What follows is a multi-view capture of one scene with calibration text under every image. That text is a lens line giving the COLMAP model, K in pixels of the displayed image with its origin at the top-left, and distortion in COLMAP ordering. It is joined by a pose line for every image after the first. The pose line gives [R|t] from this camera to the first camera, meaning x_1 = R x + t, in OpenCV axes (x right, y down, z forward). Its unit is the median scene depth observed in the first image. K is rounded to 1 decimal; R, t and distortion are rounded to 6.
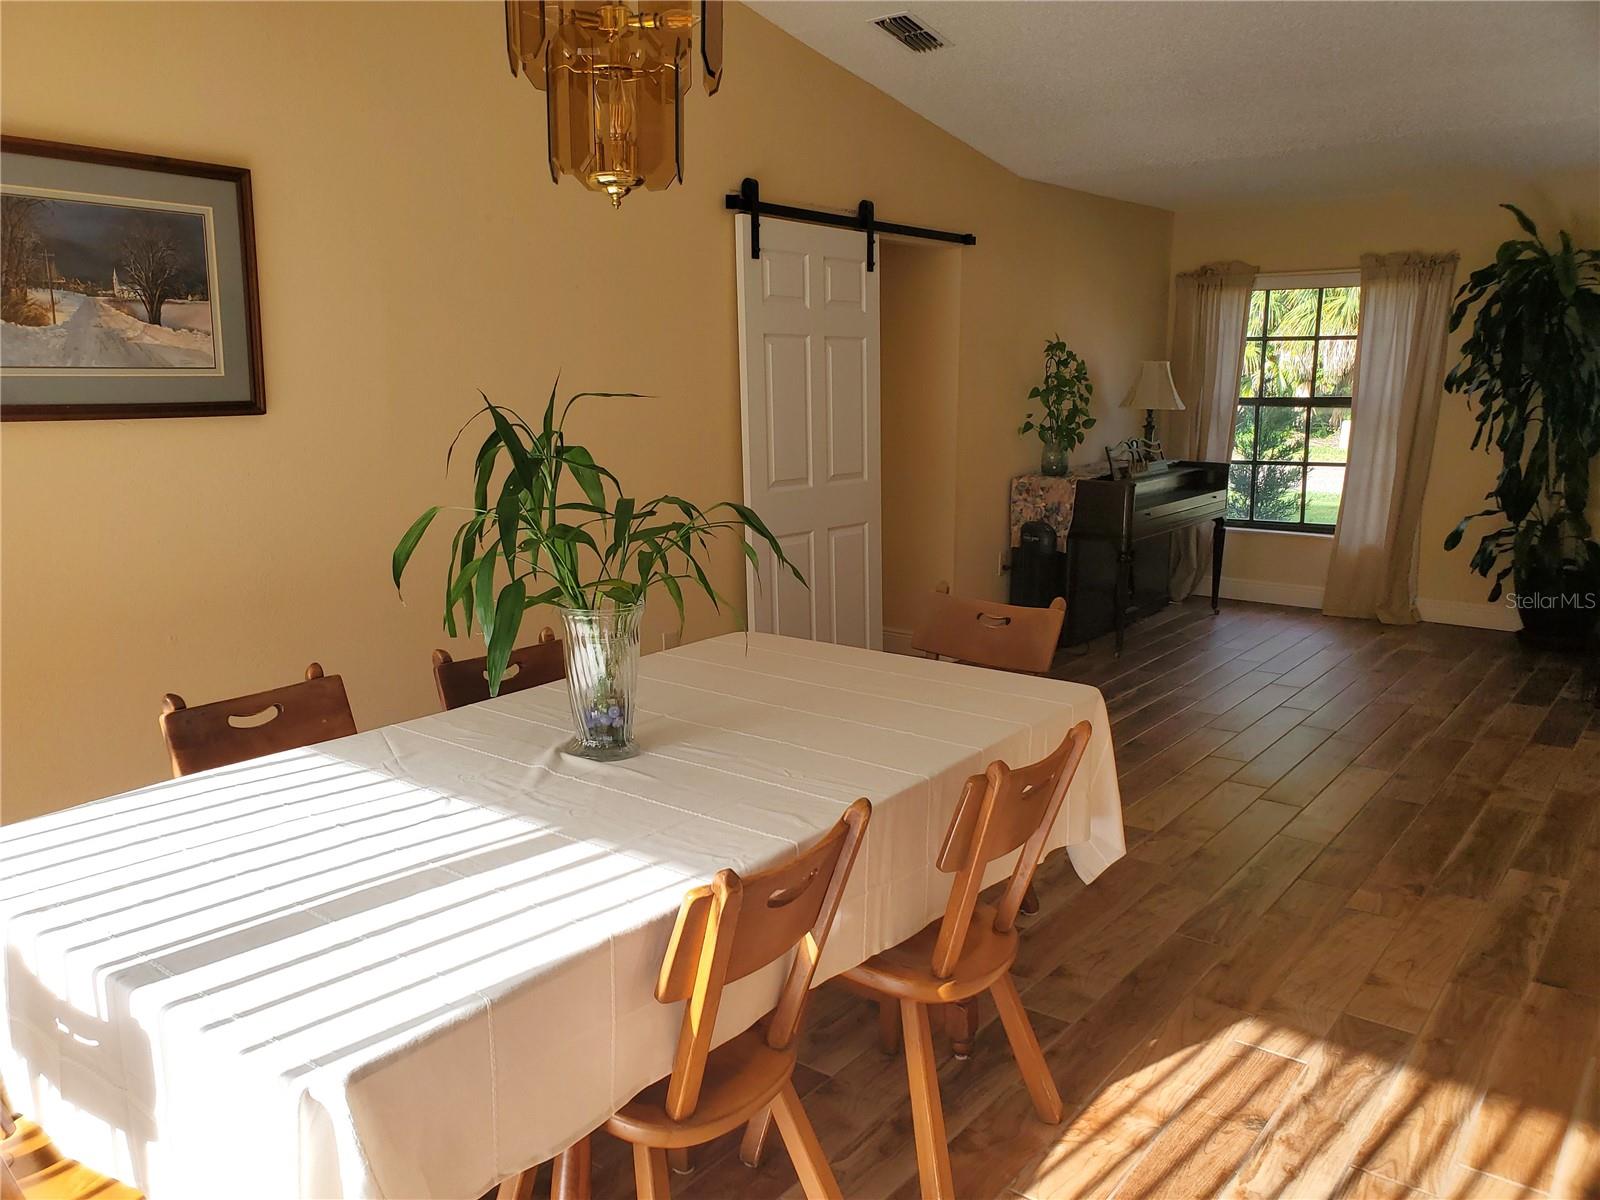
lens RADIAL K [[1231.6, 0, 810.5], [0, 1231.6, 613.3], [0, 0, 1]] dist [0.017497, -0.026620]
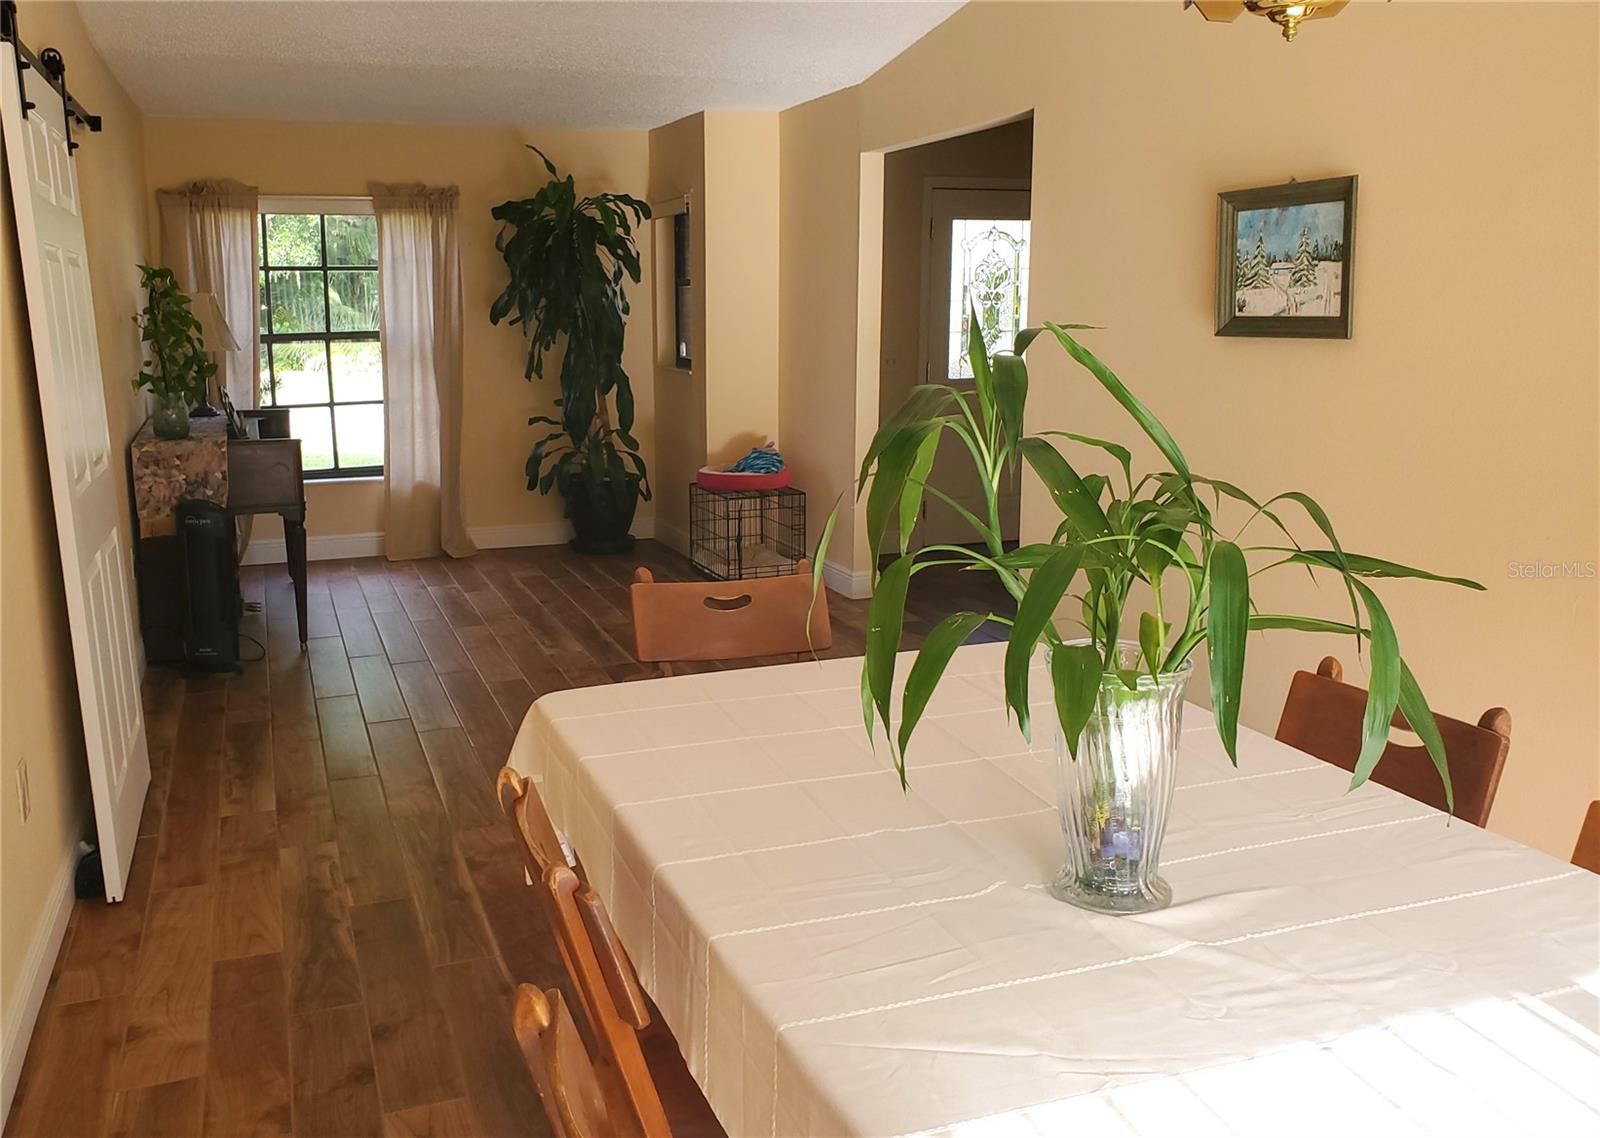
lens RADIAL K [[1248.4, 0, 796.5], [0, 1248.4, 562.2], [0, 0, 1]] dist [-0.059676, -0.004730]
pose [[0.521487, -0.170806, 0.835989, -0.229105], [0.162245, 0.981734, 0.099377, -0.044096], [-0.837692, 0.083811, 0.539673, 0.237164]]
